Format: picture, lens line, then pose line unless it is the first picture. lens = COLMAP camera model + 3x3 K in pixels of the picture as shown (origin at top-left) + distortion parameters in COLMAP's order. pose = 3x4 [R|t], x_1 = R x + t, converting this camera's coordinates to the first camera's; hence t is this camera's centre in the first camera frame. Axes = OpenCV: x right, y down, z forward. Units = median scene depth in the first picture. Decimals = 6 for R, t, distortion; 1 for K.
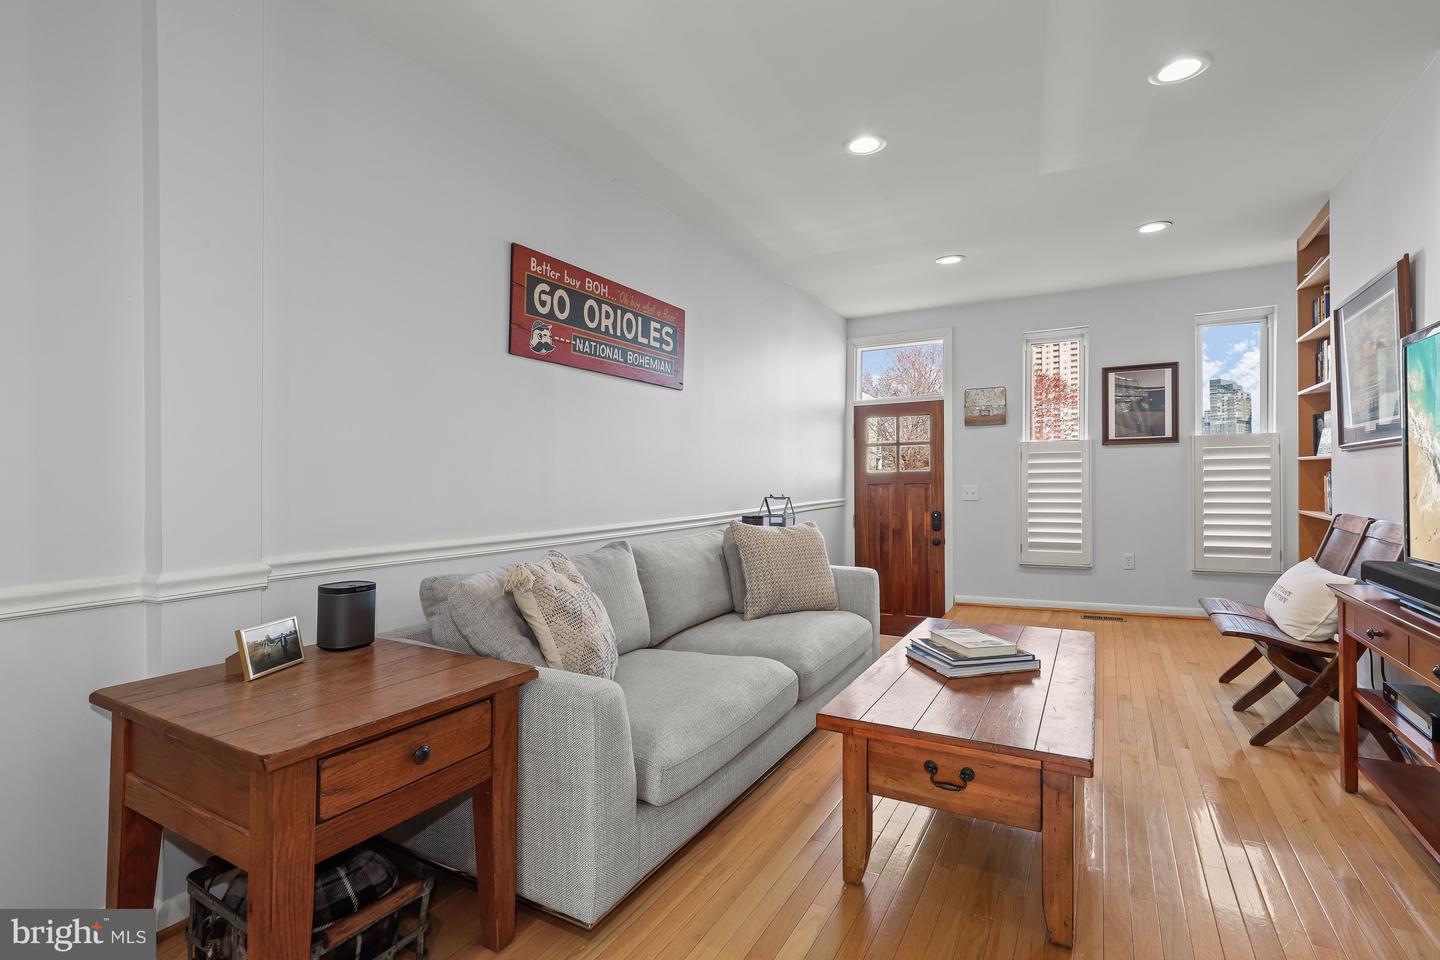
lens RADIAL K [[669.9, 0, 720.1], [0, 669.9, 469.0], [0, 0, 1]] dist [-0.001984, 0.000296]
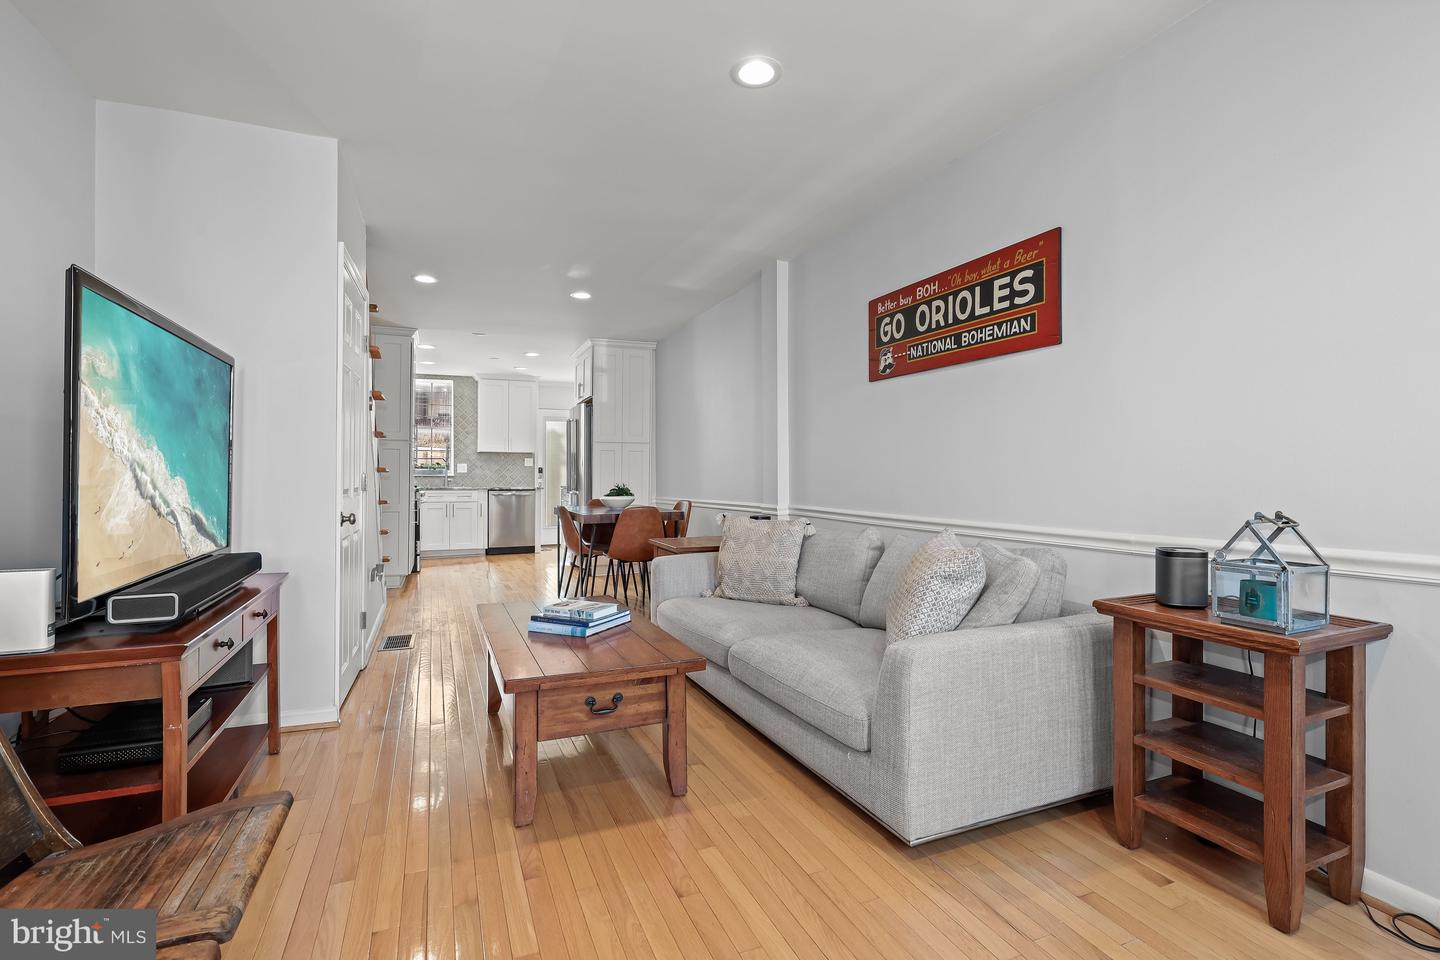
lens RADIAL K [[669.9, 0, 721.8], [0, 669.9, 479.7], [0, 0, 1]] dist [-0.001984, 0.000296]
pose [[-0.598667, 0.013157, -0.800890, 0.575468], [0.014902, 0.999875, 0.005286, 0.011472], [0.800859, -0.008770, -0.598788, 0.919832]]
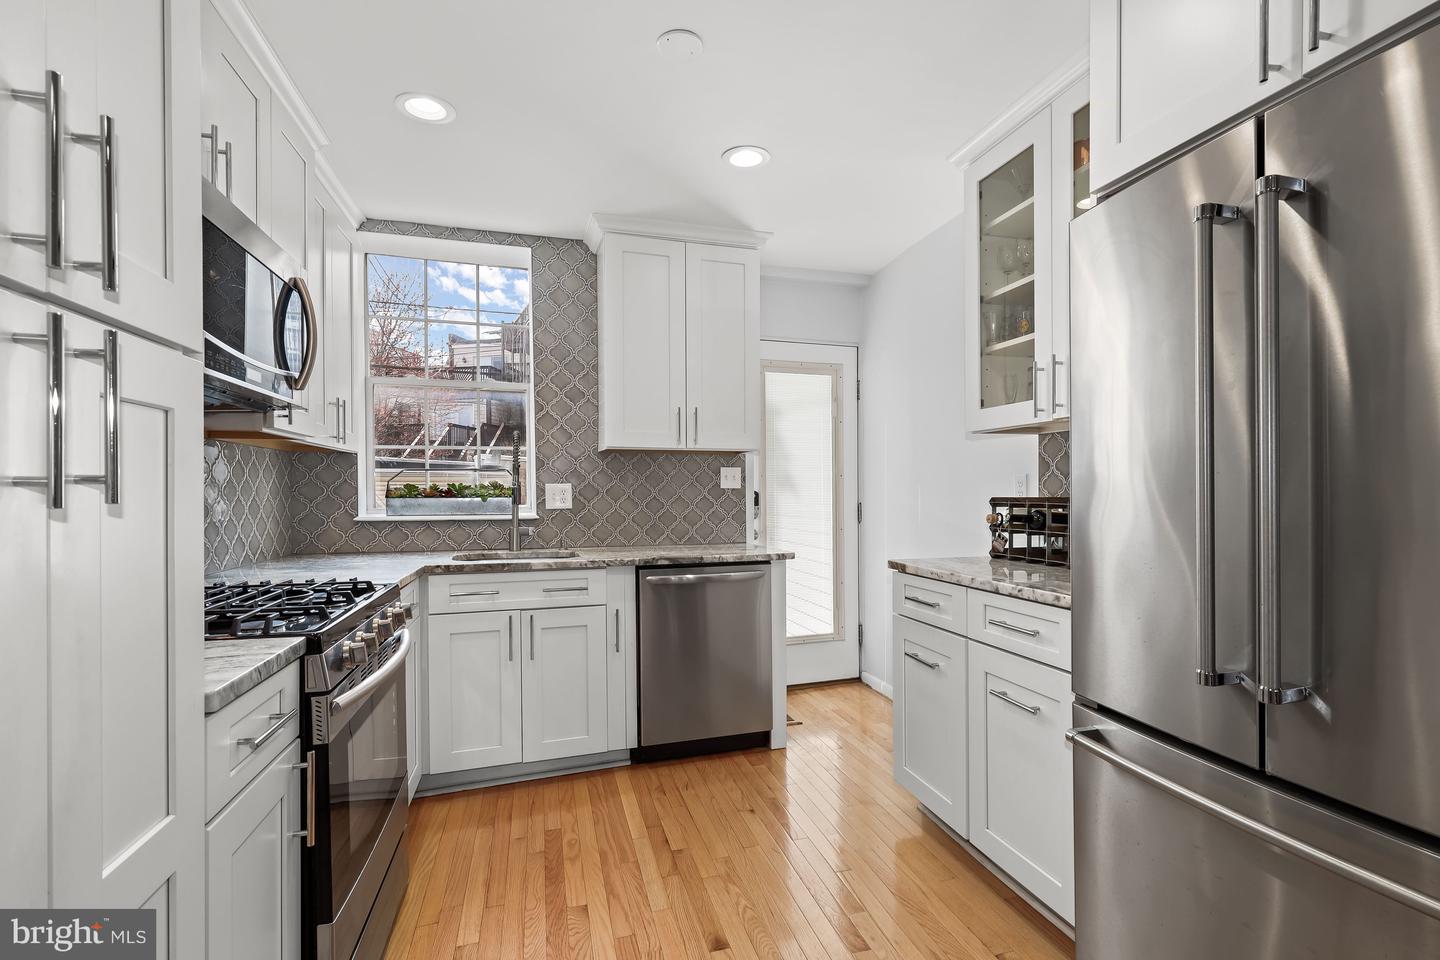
lens RADIAL K [[669.9, 0, 729.0], [0, 669.9, 497.1], [0, 0, 1]] dist [-0.001984, 0.000296]
pose [[-0.696595, 0.026088, -0.716990, -0.209043], [0.023336, 0.999634, 0.013700, -0.030337], [0.717085, -0.007188, -0.696948, -0.320811]]
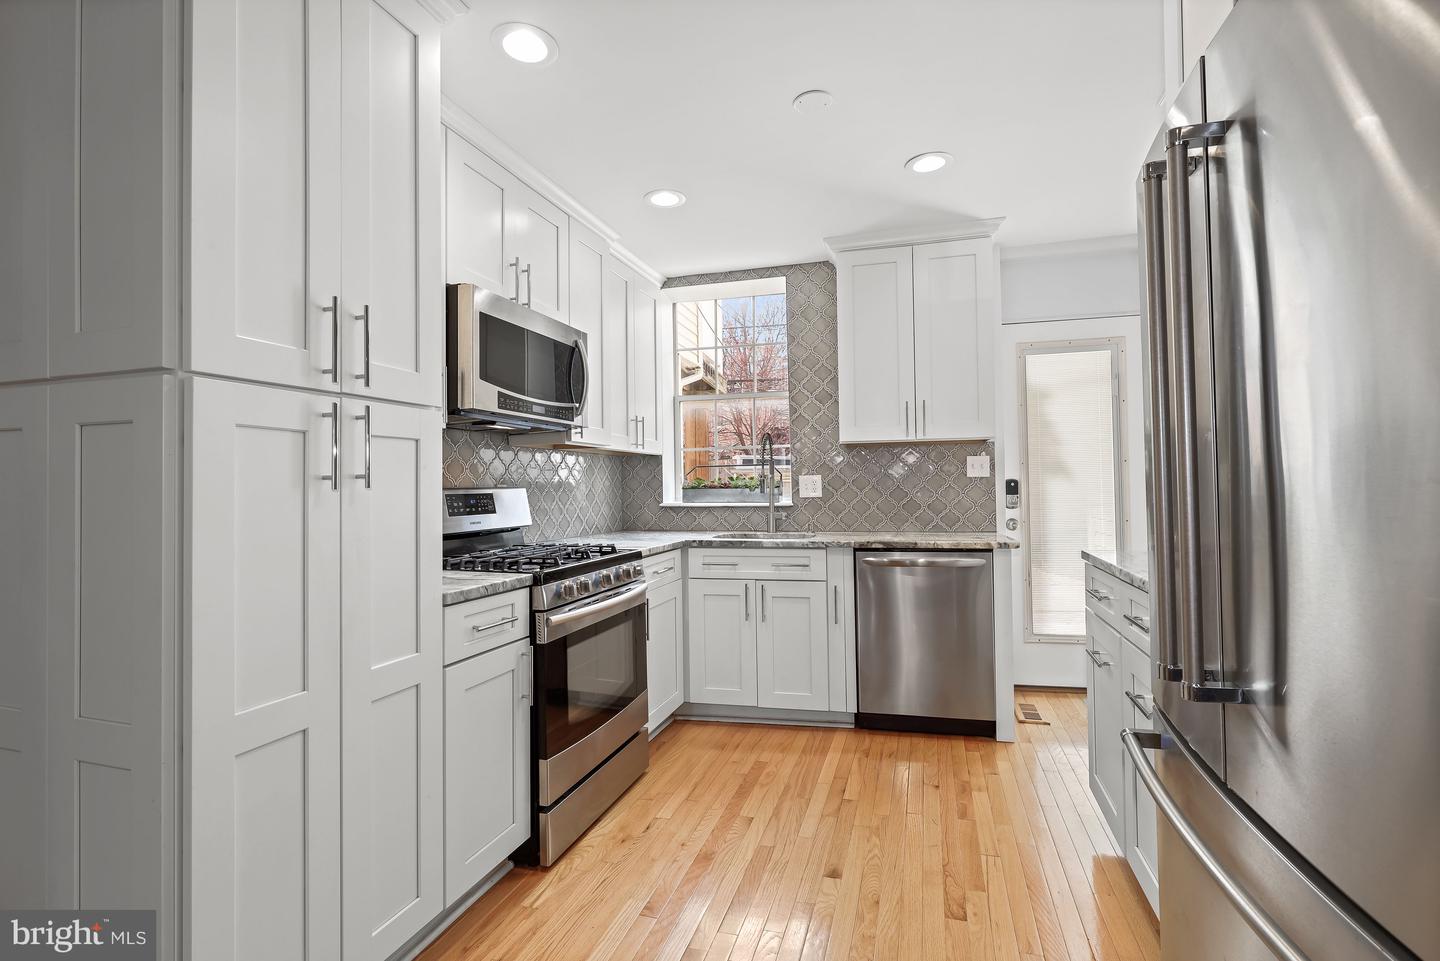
lens RADIAL K [[669.9, 0, 737.0], [0, 669.9, 472.5], [0, 0, 1]] dist [-0.001984, 0.000296]
pose [[-0.970300, 0.027347, -0.240355, -0.315188], [0.035490, 0.998931, -0.029618, -0.021241], [0.239288, -0.037269, -0.970233, -0.169610]]
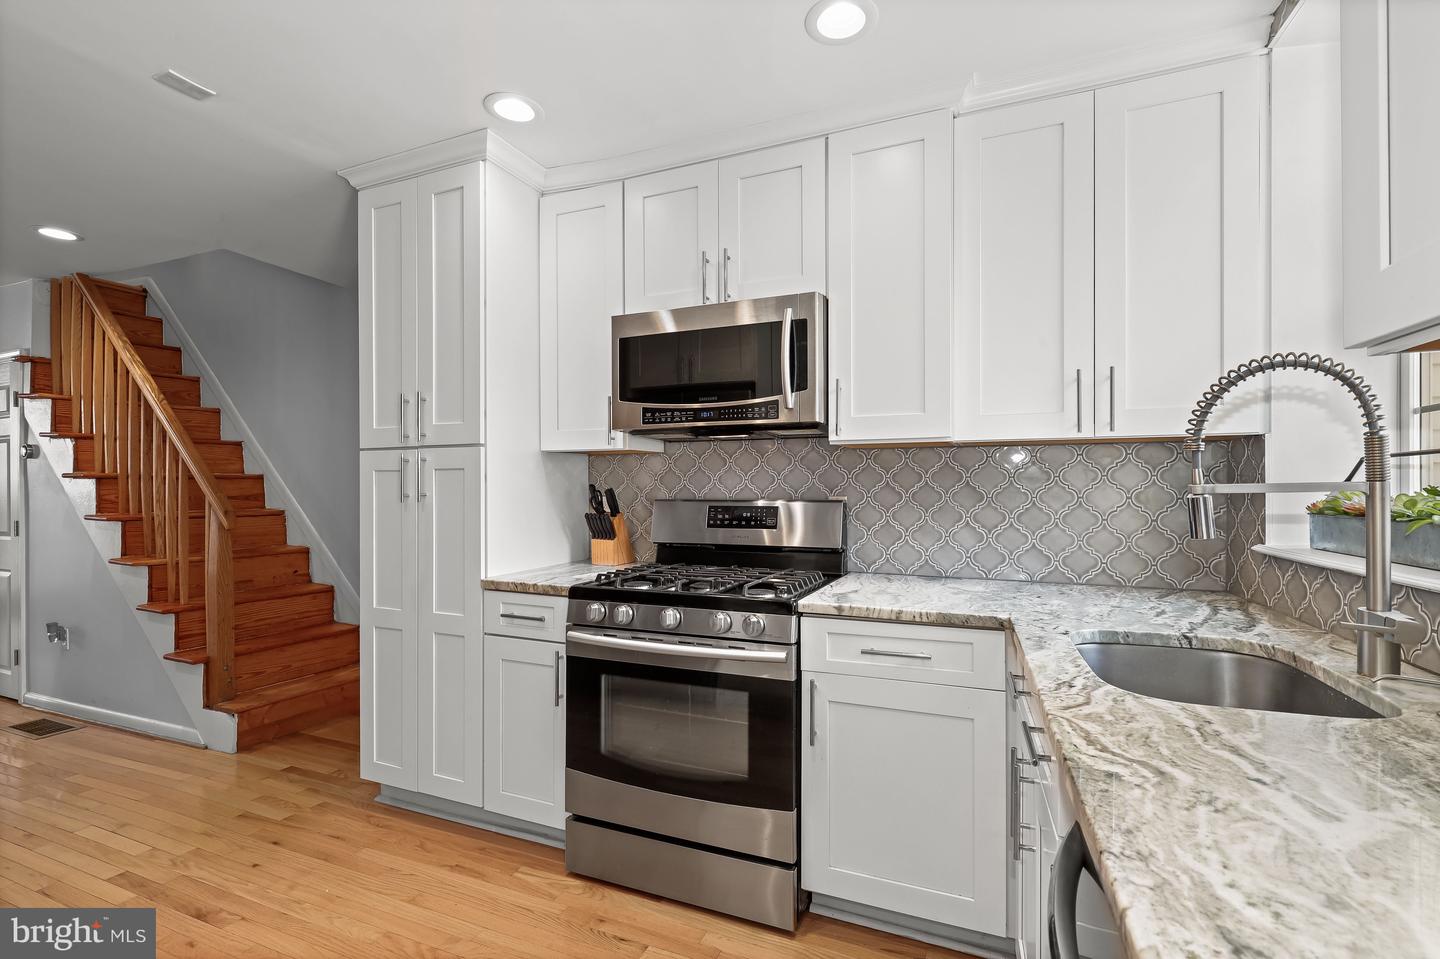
lens RADIAL K [[669.9, 0, 719.5], [0, 669.9, 481.9], [0, 0, 1]] dist [-0.001984, 0.000296]
pose [[-0.125106, 0.024290, 0.991846, -0.783062], [-0.008952, 0.999632, -0.025610, -0.034008], [-0.992103, -0.012083, -0.124843, -0.698927]]
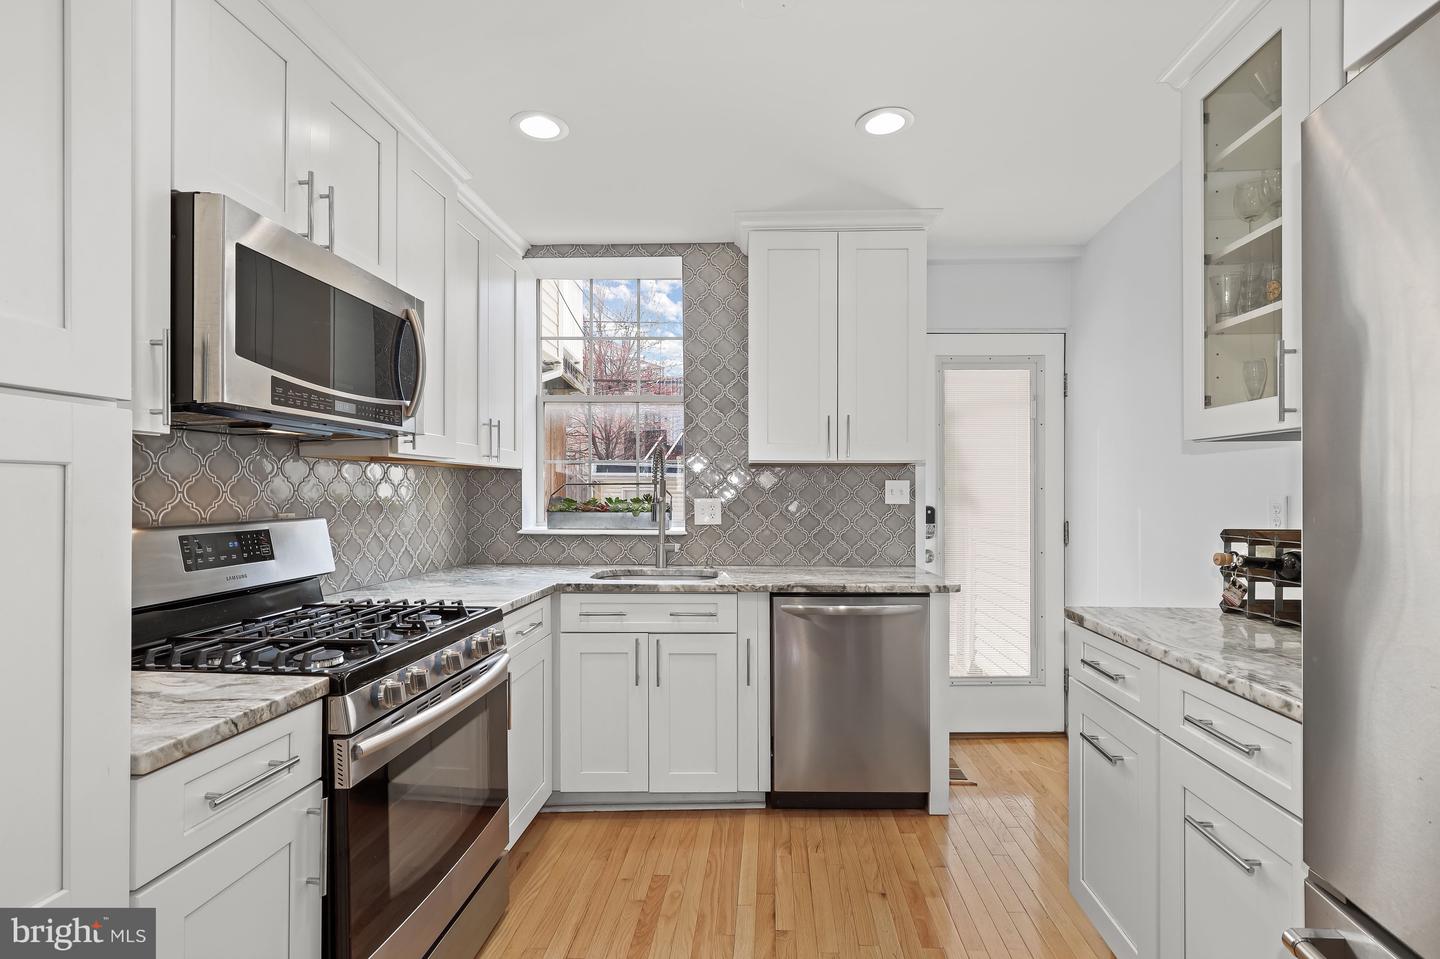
lens RADIAL K [[669.9, 0, 736.3], [0, 669.9, 495.7], [0, 0, 1]] dist [-0.001984, 0.000296]
pose [[-0.891794, 0.018941, -0.452045, -0.315013], [0.018744, 0.999812, 0.004914, -0.045368], [0.452053, -0.004091, -0.891981, -0.323435]]
